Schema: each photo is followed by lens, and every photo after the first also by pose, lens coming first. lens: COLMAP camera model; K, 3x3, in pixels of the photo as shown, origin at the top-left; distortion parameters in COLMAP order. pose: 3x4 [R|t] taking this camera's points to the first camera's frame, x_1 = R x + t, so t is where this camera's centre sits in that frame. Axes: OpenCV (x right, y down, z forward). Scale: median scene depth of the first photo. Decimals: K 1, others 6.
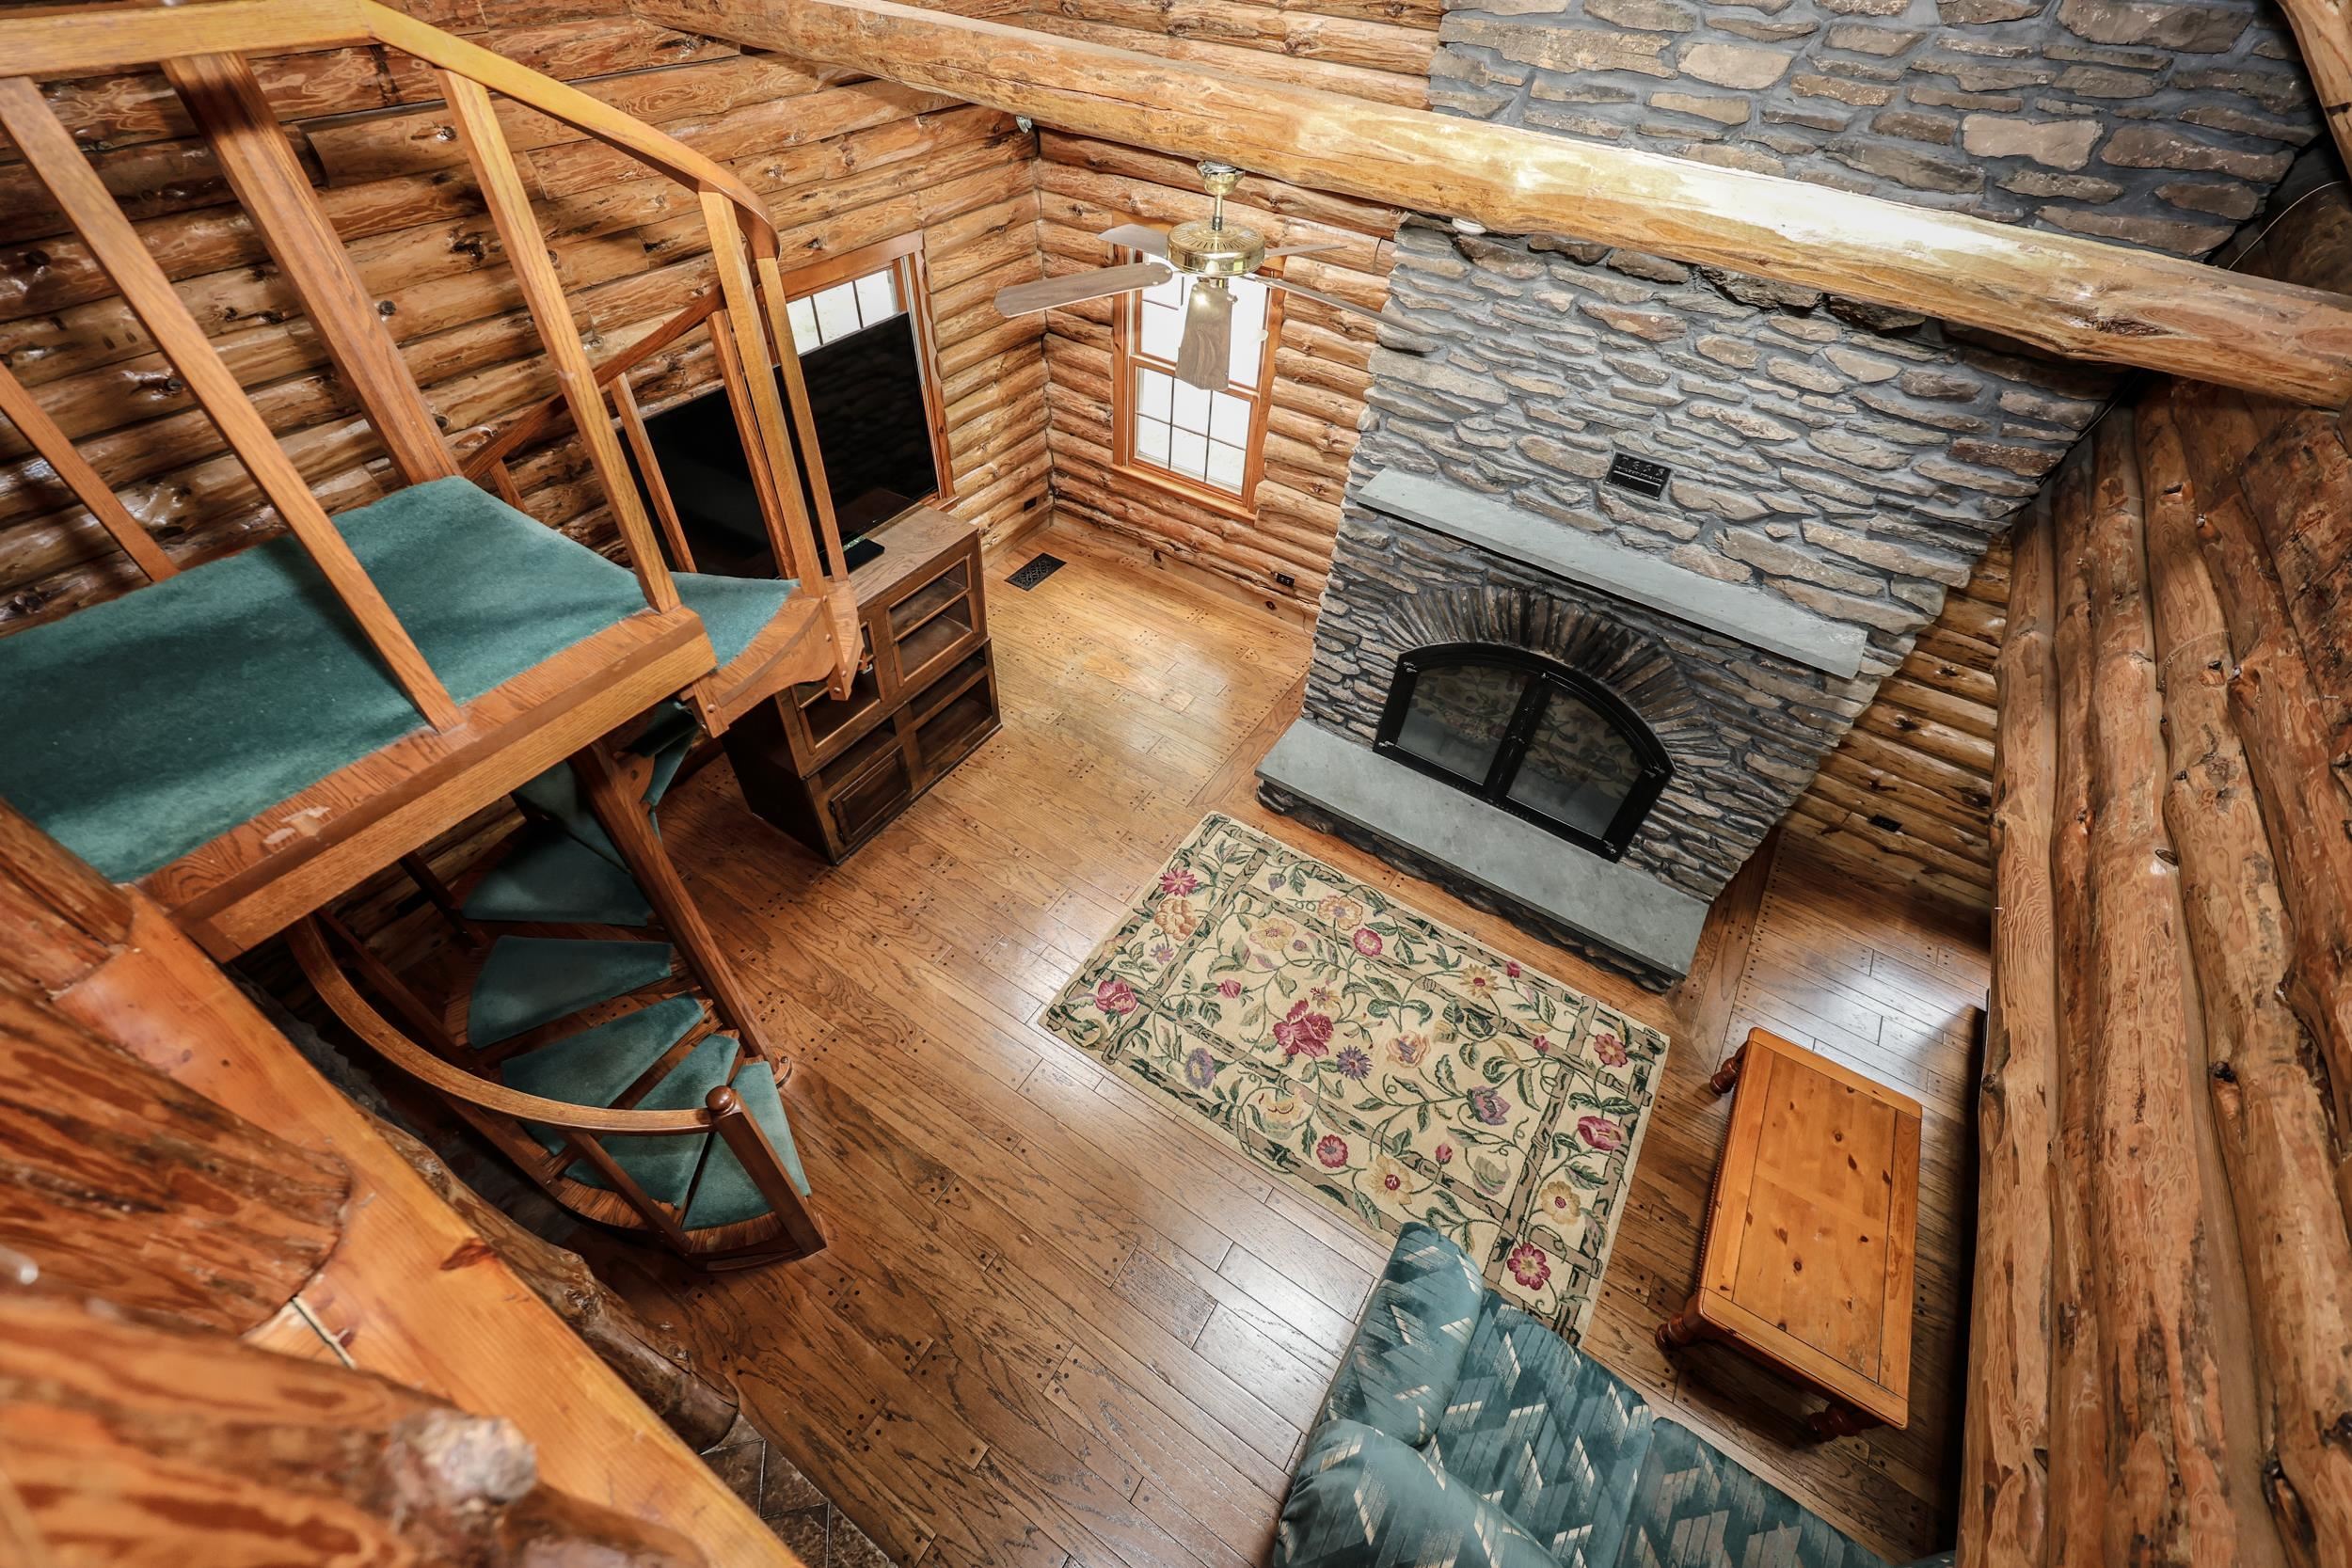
lens RADIAL K [[950.6, 0, 1190.1], [0, 950.6, 791.2], [0, 0, 1]] dist [0.006806, -0.000272]
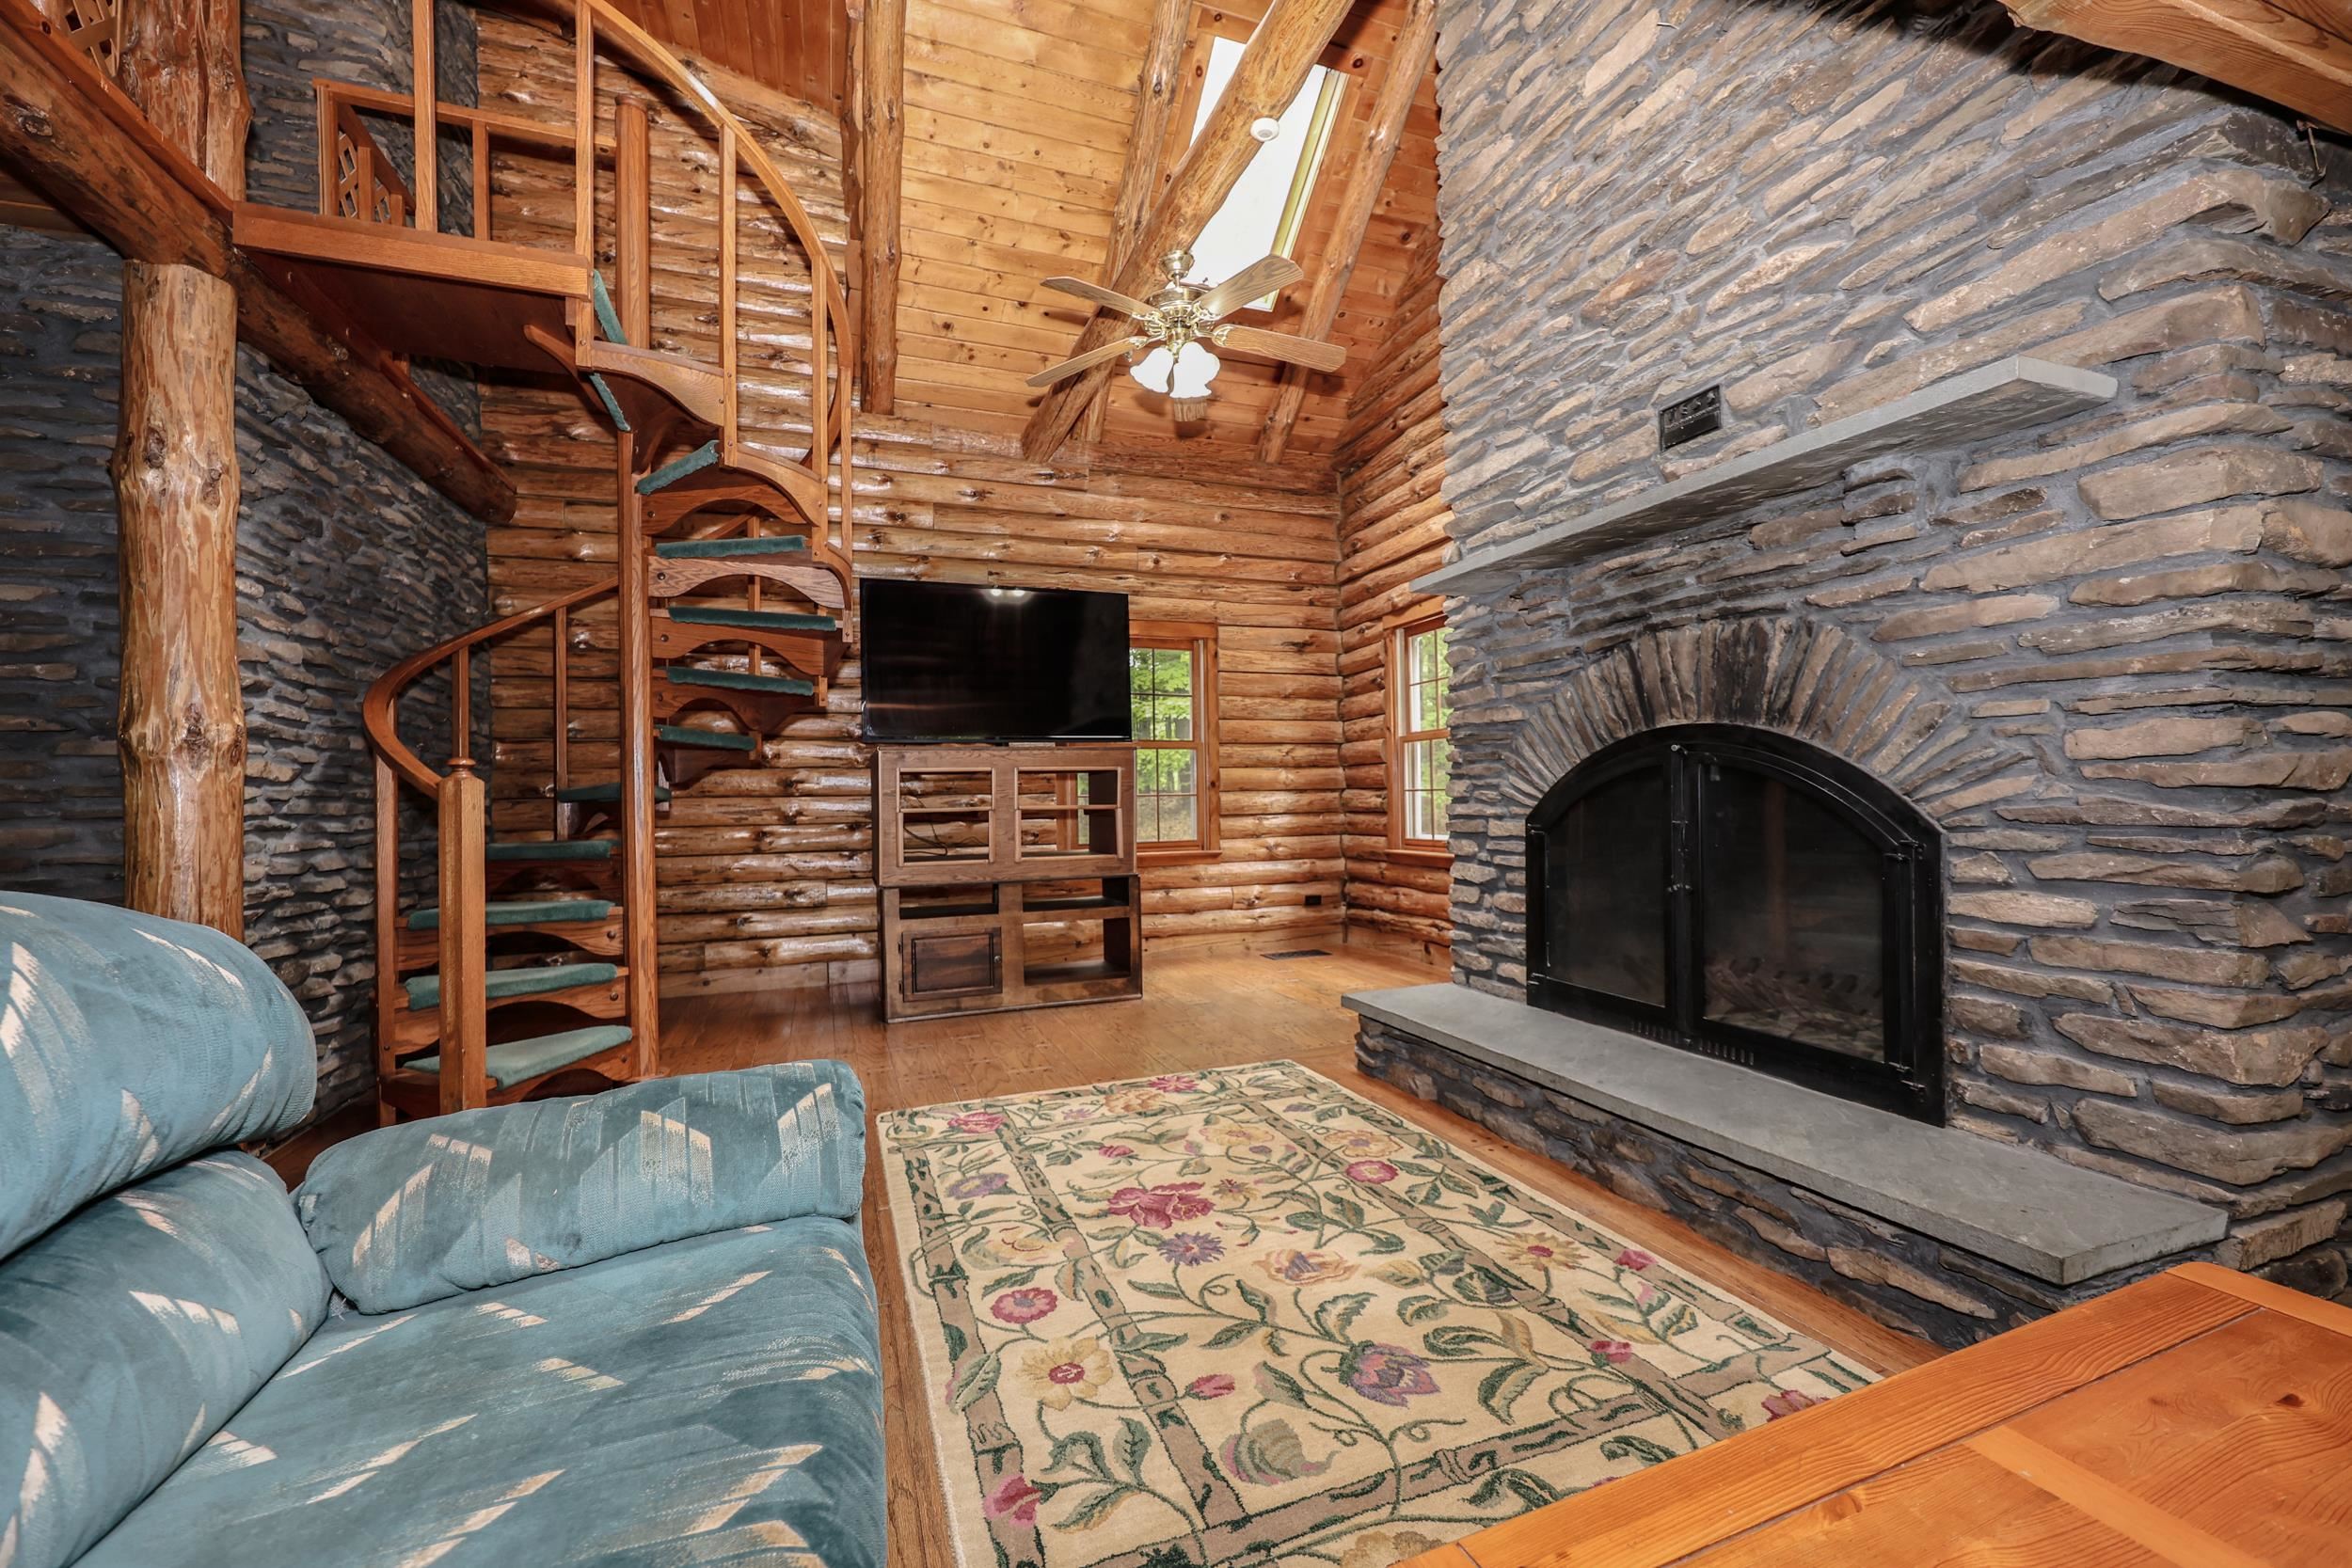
lens RADIAL K [[950.6, 0, 1173.7], [0, 950.6, 785.6], [0, 0, 1]] dist [0.006806, -0.000272]
pose [[0.795904, -0.078458, -0.600317, 0.477765], [-0.397202, 0.680663, -0.615571, 0.421408], [0.456910, 0.728383, 0.510579, 0.523000]]
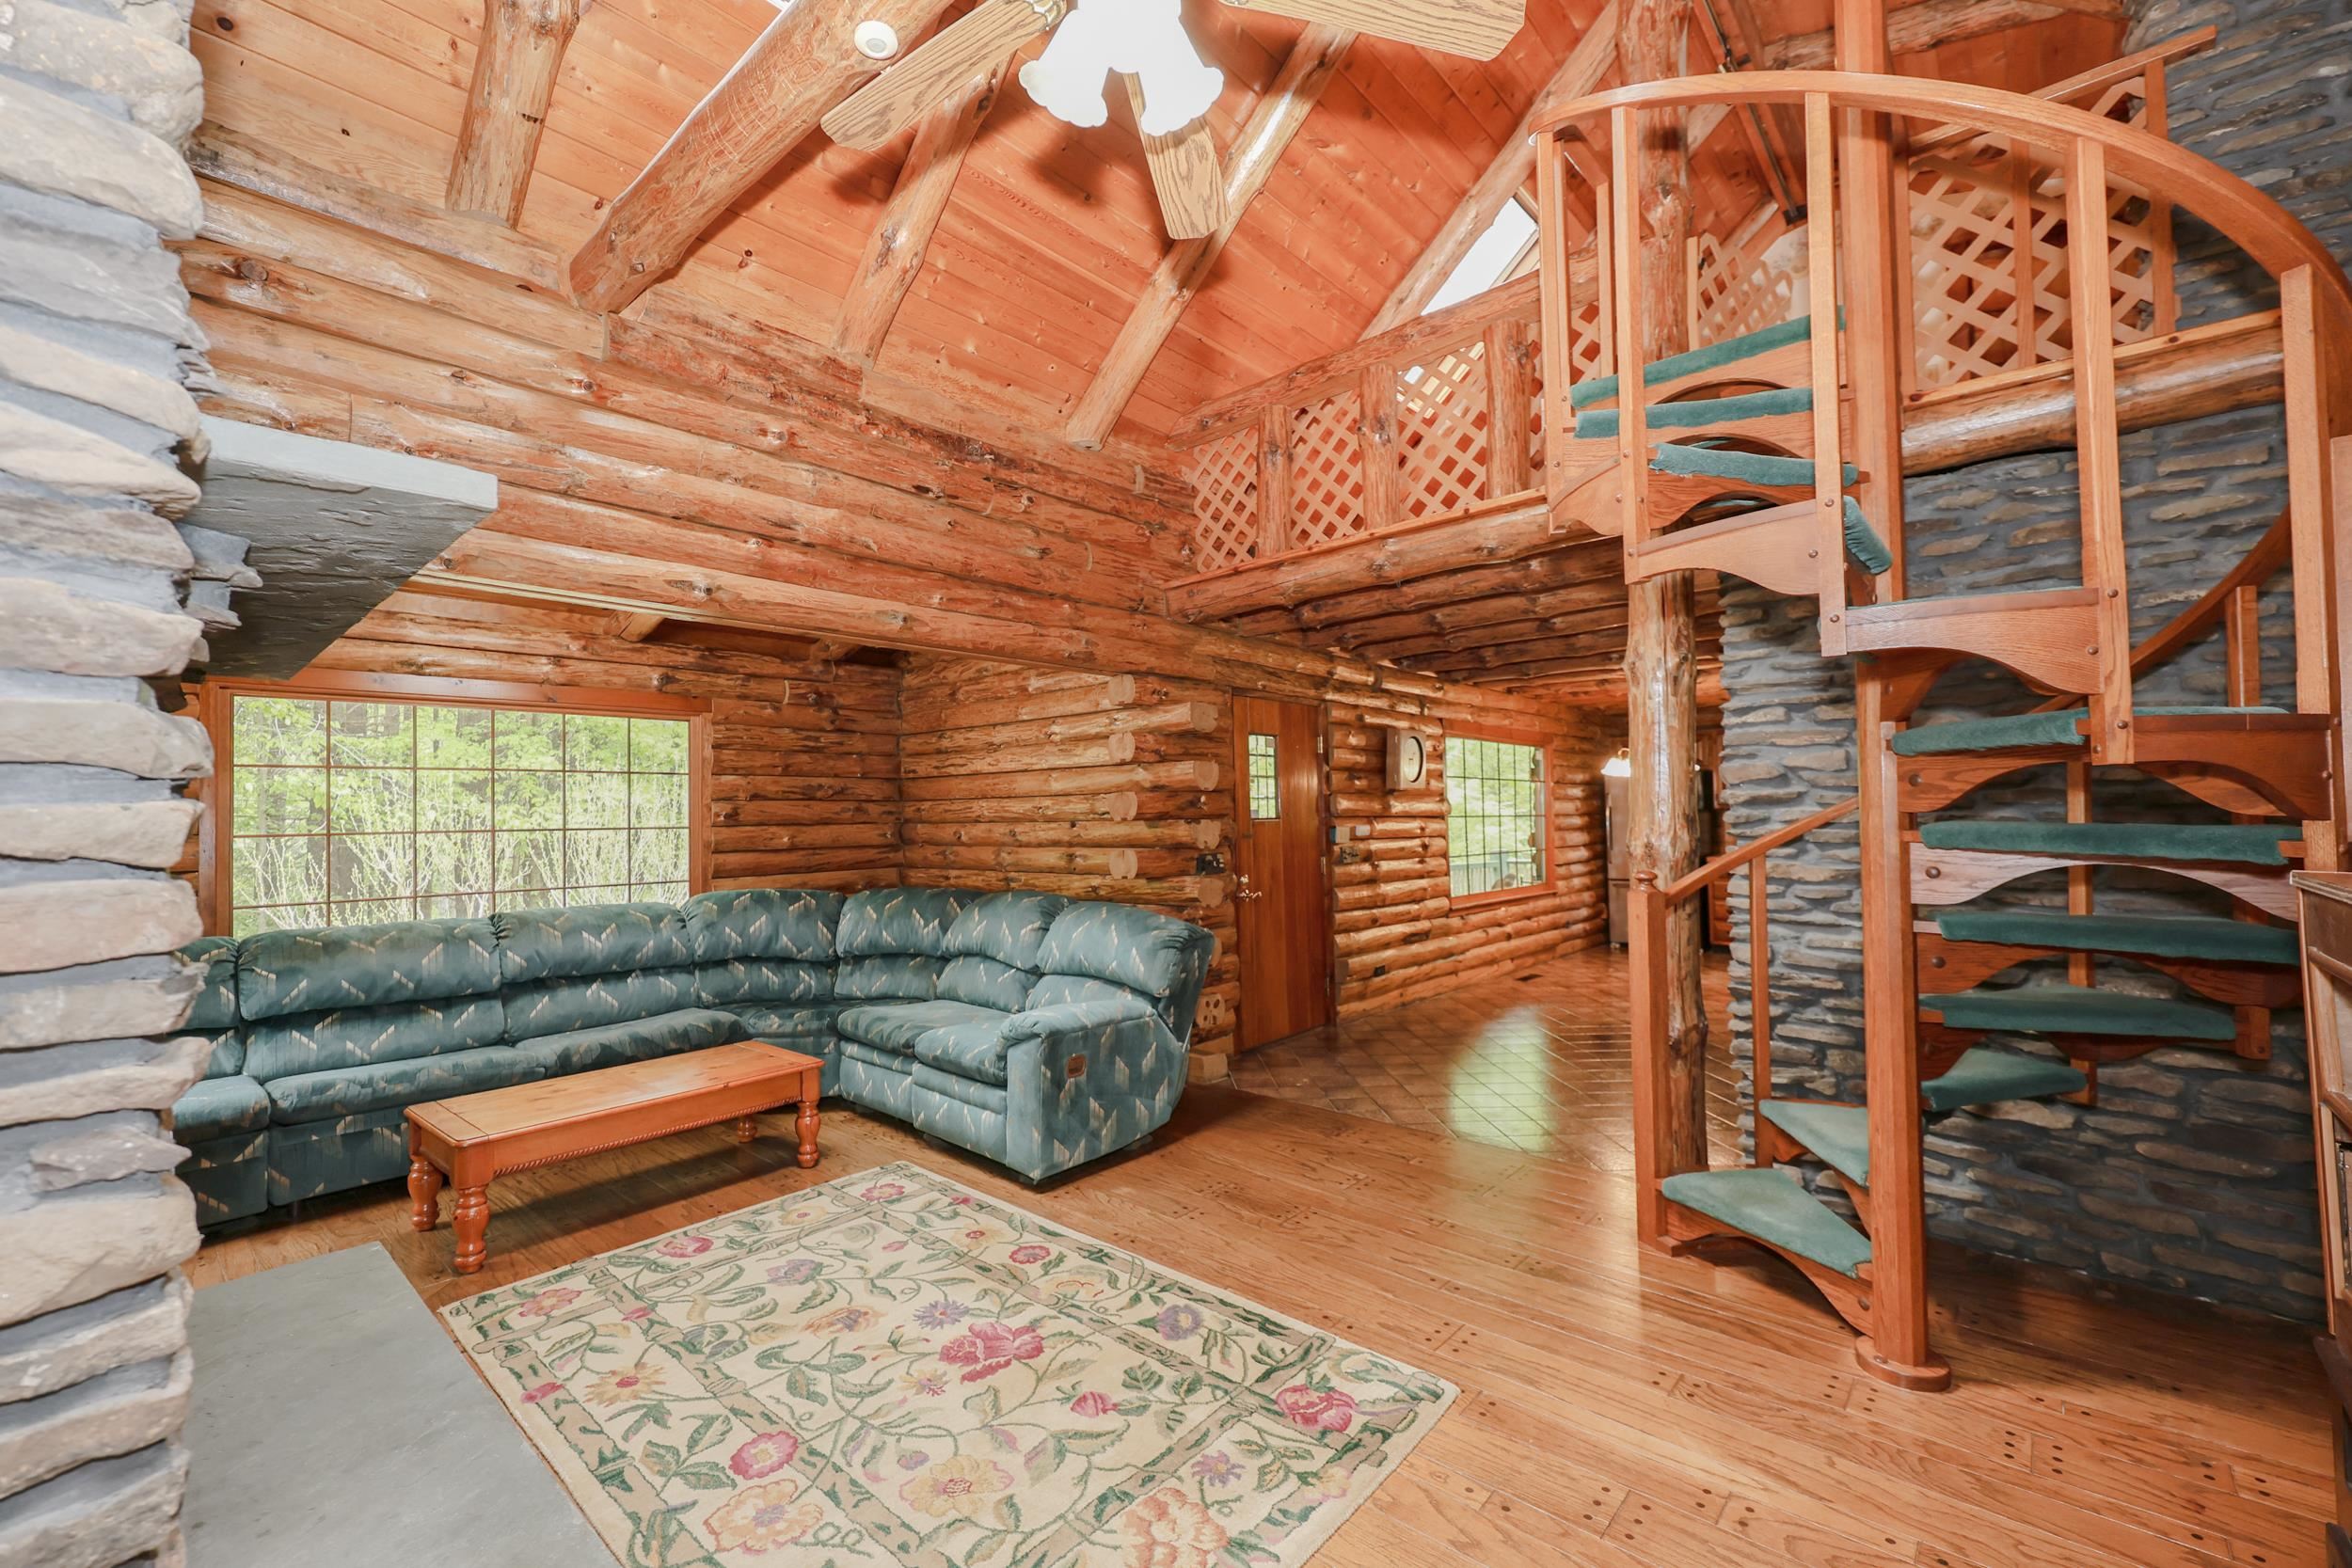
lens RADIAL K [[981.8, 0, 1166.2], [0, 981.8, 790.7], [0, 0, 1]] dist [0.005915, -0.000277]
pose [[-0.984068, -0.035094, 0.174292, -0.079193], [0.101151, 0.695691, 0.711184, -0.404189], [-0.146211, 0.717483, -0.681058, 1.131550]]
